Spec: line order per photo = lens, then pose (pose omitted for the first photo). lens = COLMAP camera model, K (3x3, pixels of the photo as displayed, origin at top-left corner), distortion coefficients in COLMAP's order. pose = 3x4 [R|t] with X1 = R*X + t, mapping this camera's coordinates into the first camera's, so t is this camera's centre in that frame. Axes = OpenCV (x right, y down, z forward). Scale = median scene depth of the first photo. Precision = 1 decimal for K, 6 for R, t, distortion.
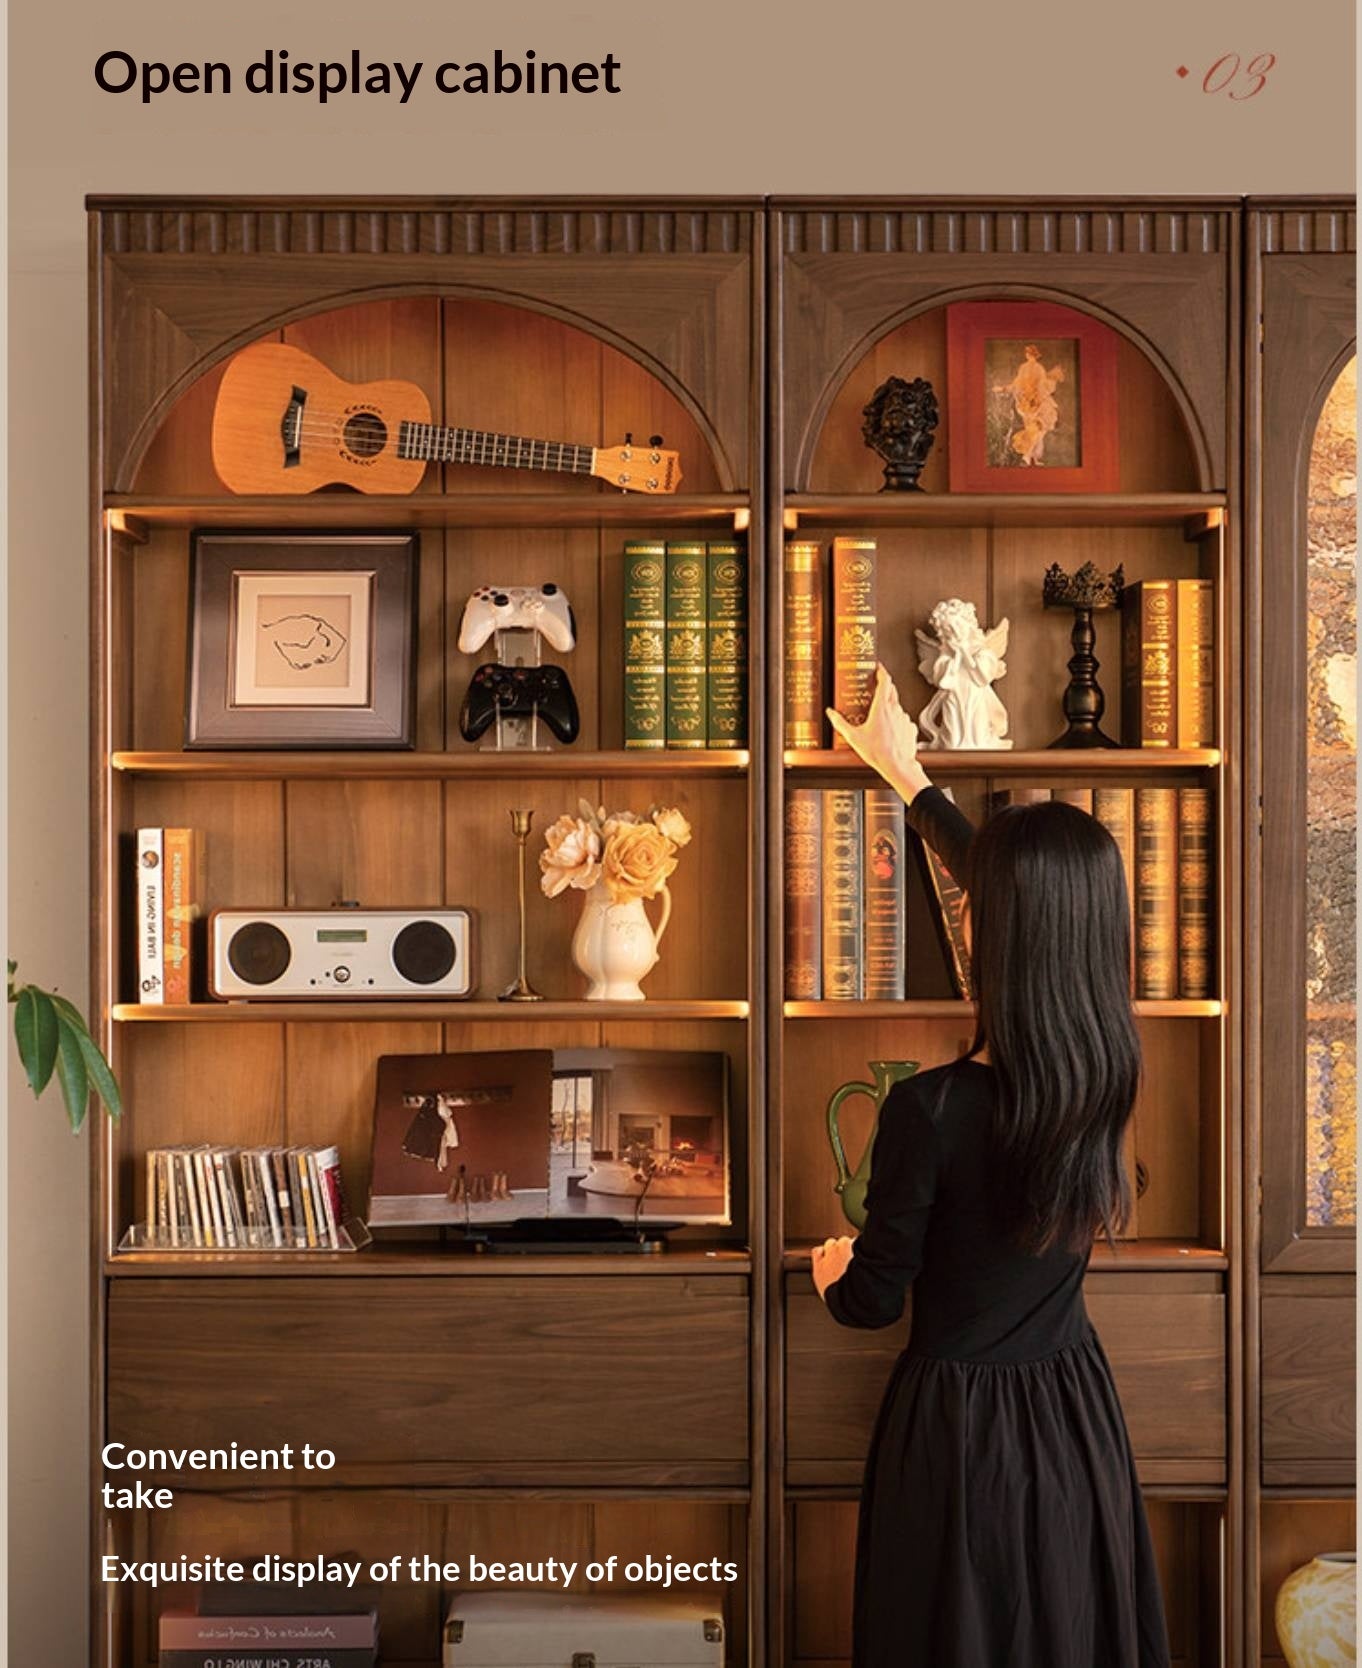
lens RADIAL K [[4704.5, 0, 681.0], [0, 4704.5, 834.0], [0, 0, 1]] dist [-0.048911, -0.252840]
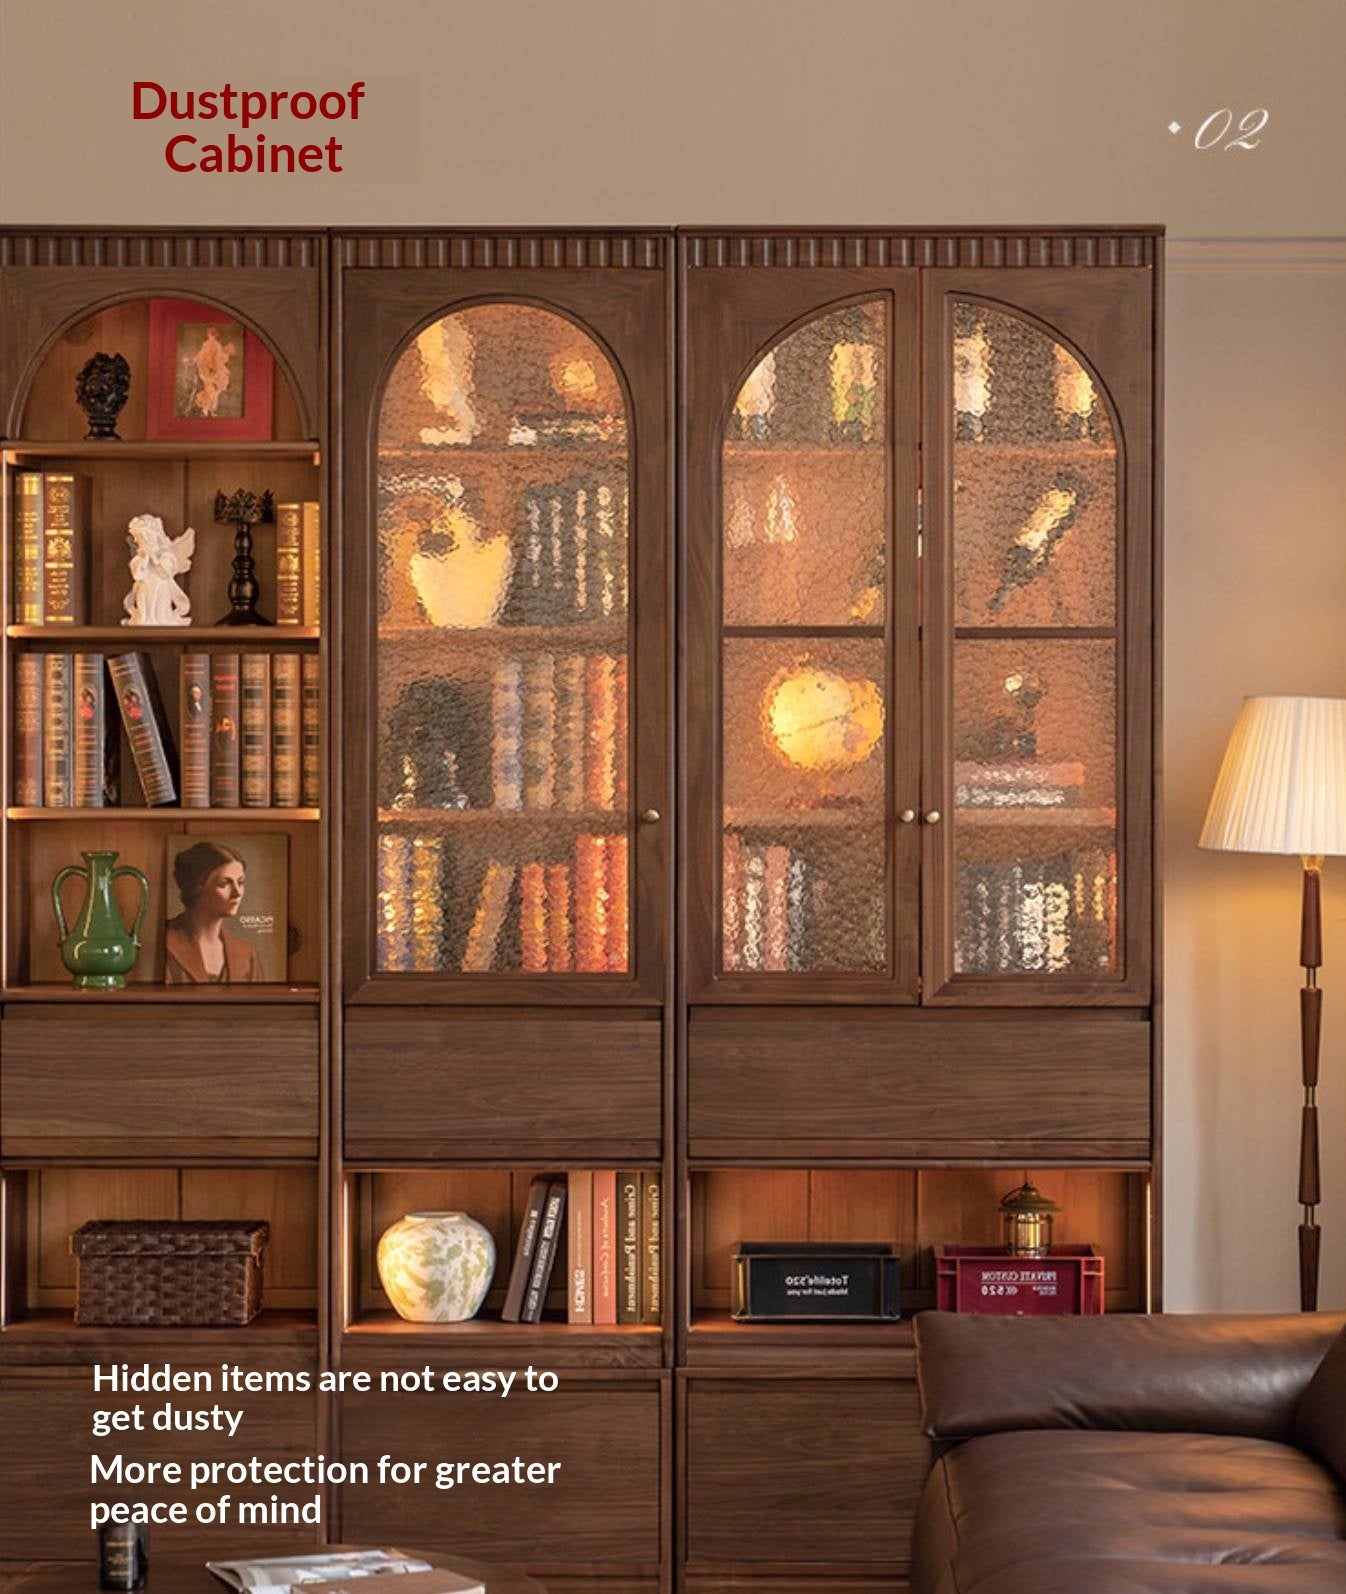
lens RADIAL K [[4835.8, 0, 671.5], [0, 4835.8, 768.4], [0, 0, 1]] dist [-0.069576, 4.203307]
pose [[0.999595, 0.006167, -0.027799, 0.252844], [-0.005490, 0.999688, 0.024384, -0.011419], [0.027941, -0.024221, 0.999316, -0.408796]]
